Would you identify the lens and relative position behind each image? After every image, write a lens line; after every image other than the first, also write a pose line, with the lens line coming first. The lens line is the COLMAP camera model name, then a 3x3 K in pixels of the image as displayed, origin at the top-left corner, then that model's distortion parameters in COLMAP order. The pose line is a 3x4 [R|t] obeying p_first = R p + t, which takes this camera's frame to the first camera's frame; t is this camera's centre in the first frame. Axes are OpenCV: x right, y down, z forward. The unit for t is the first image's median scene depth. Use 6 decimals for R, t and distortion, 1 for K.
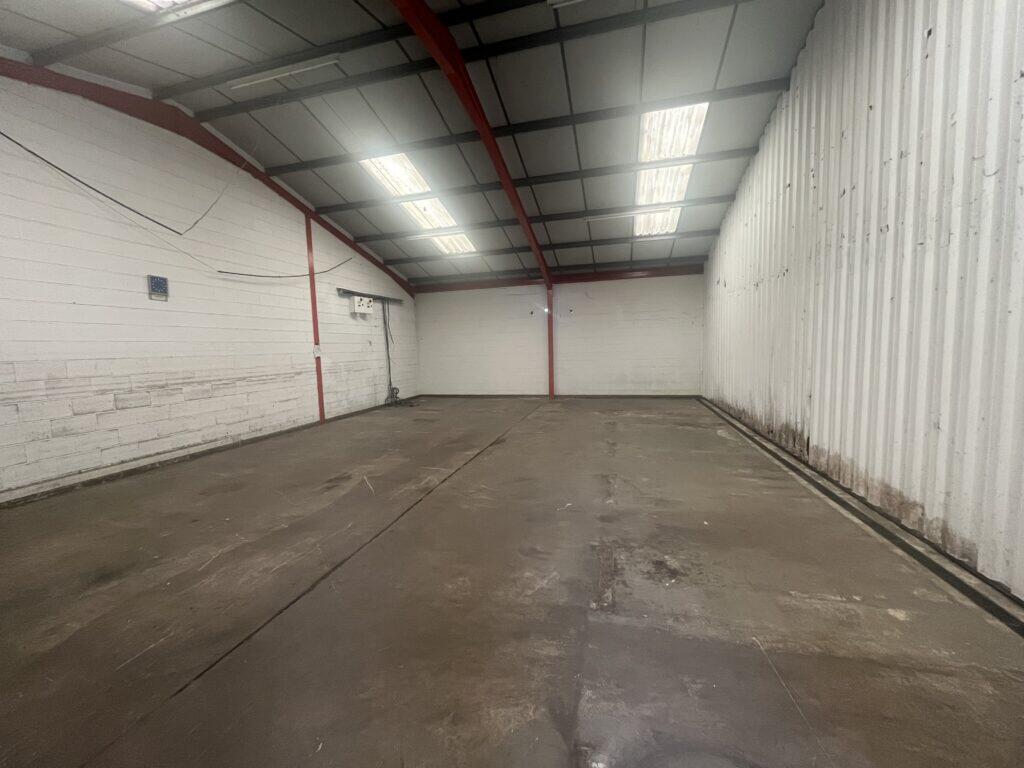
lens RADIAL K [[410.7, 0, 509.5], [0, 410.7, 381.5], [0, 0, 1]] dist [-0.000894, -0.000054]
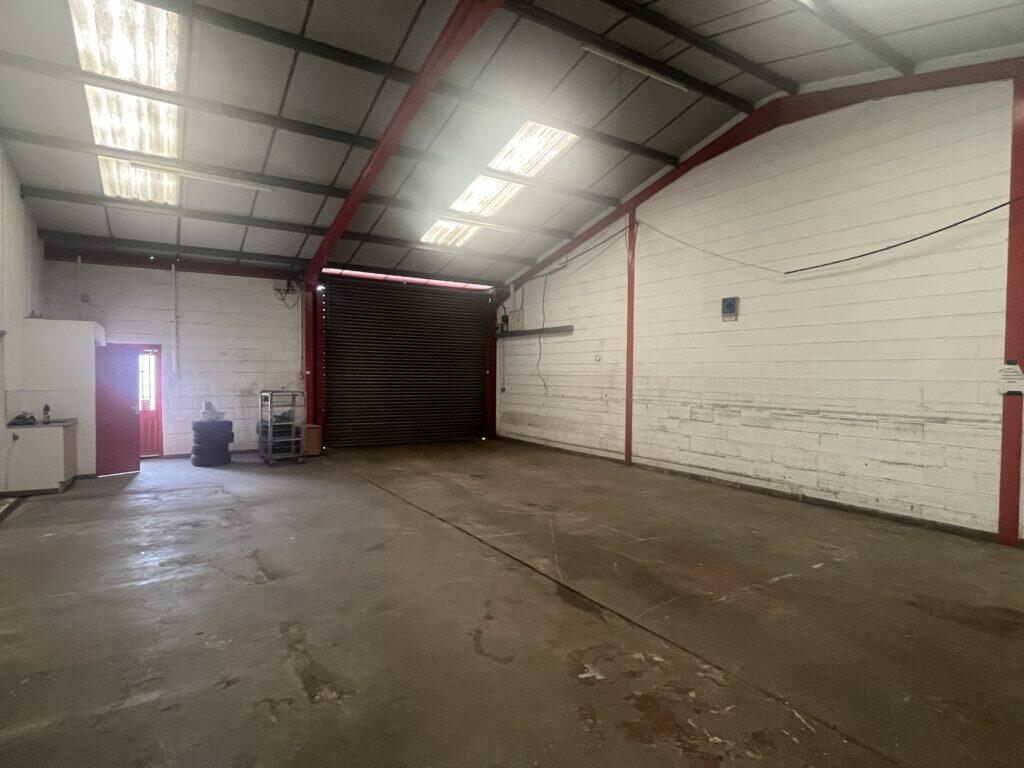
lens RADIAL K [[541.9, 0, 508.6], [0, 541.9, 387.2], [0, 0, 1]] dist [-0.011233, -0.000321]
pose [[-0.675907, 0.045460, -0.735583, 0.477801], [-0.049452, 0.993049, 0.106812, -0.147647], [0.735326, 0.108571, -0.668961, 1.463669]]
